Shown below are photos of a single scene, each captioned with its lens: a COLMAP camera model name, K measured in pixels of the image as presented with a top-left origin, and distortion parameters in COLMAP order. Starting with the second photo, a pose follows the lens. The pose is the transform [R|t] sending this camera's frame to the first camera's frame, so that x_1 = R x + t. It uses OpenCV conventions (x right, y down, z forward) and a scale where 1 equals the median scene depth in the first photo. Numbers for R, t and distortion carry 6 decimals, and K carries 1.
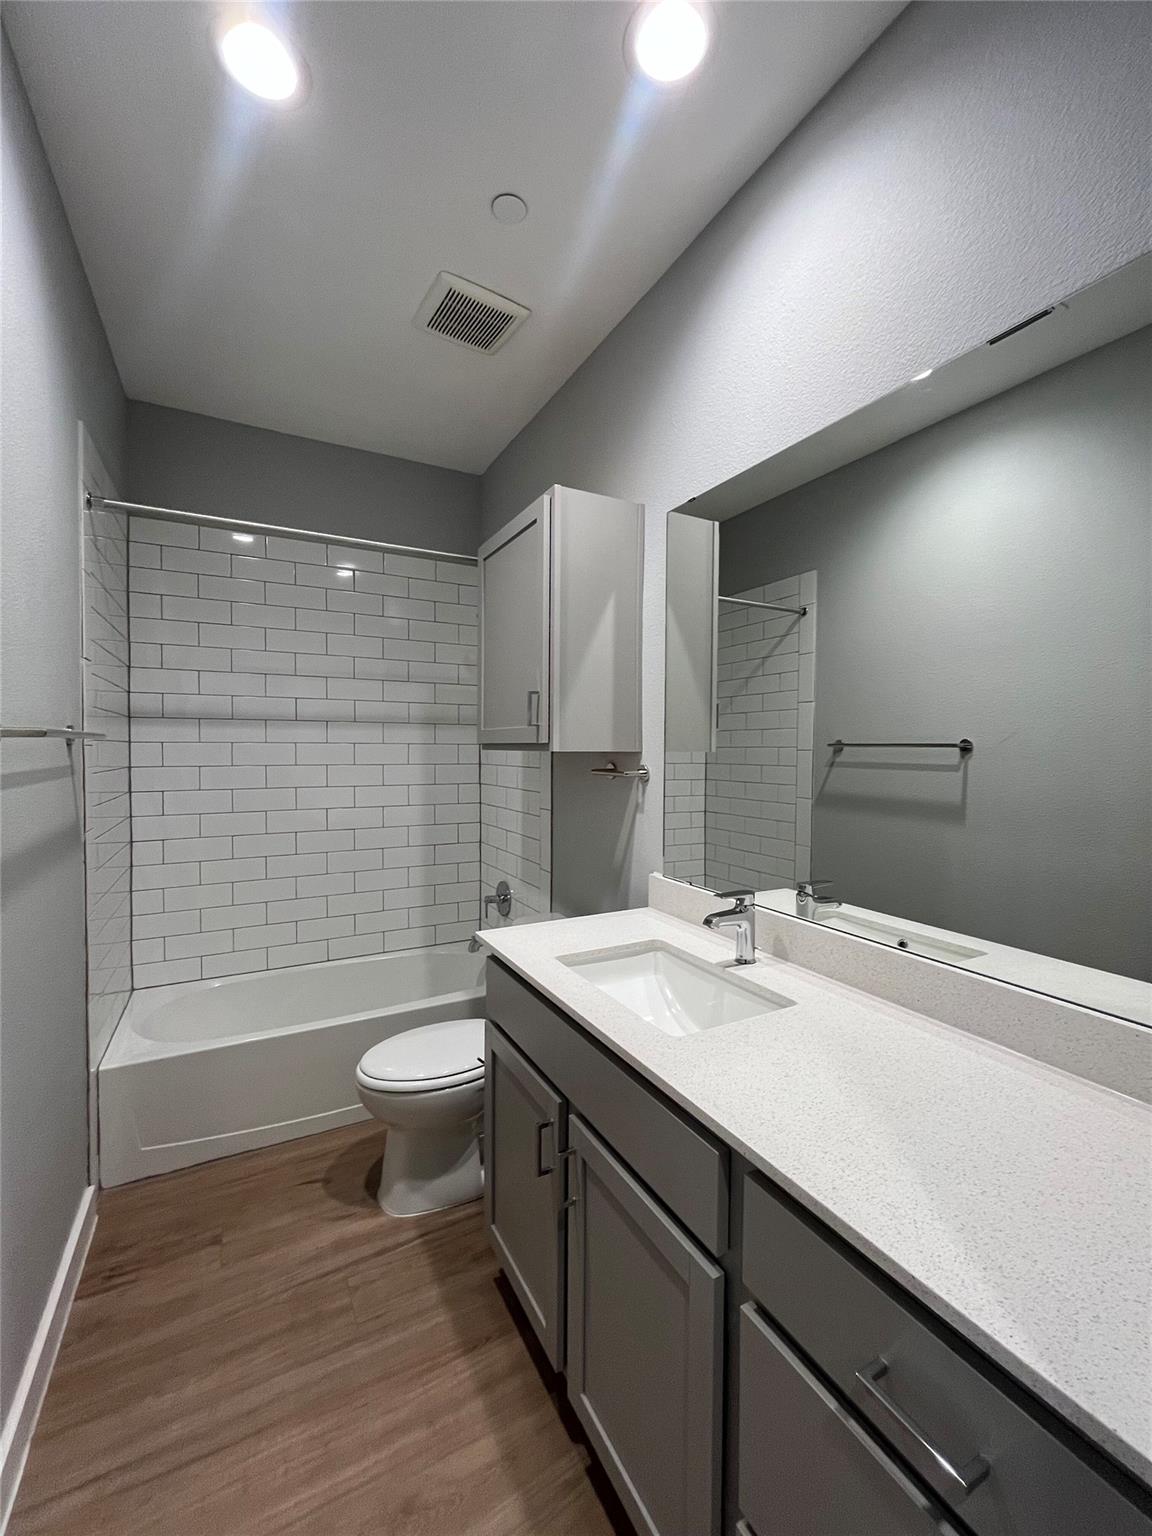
lens RADIAL K [[627.7, 0, 577.3], [0, 627.7, 764.0], [0, 0, 1]] dist [-0.000966, 0.000068]
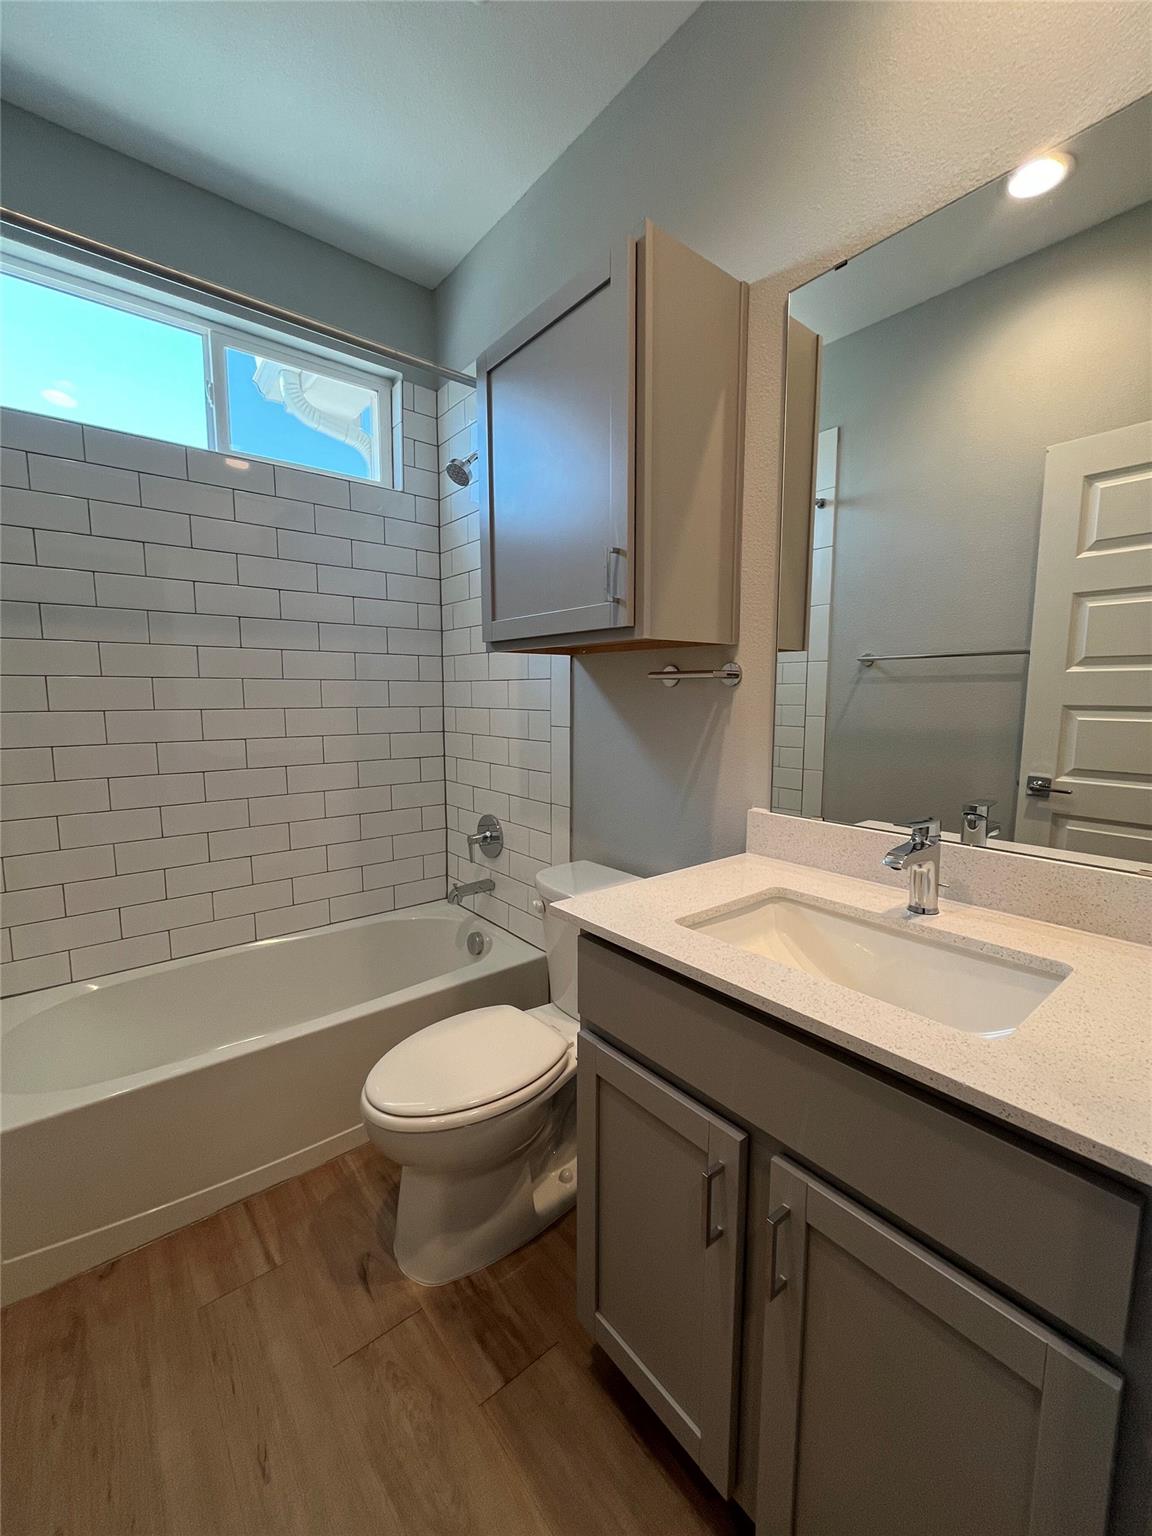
lens RADIAL K [[619.7, 0, 614.3], [0, 619.7, 769.5], [0, 0, 1]] dist [0.023660, 0.000027]
pose [[0.978692, -0.036024, 0.202149, -0.237852], [0.016299, 0.995013, 0.098404, 0.064491], [-0.204686, -0.093012, 0.974399, 0.346651]]
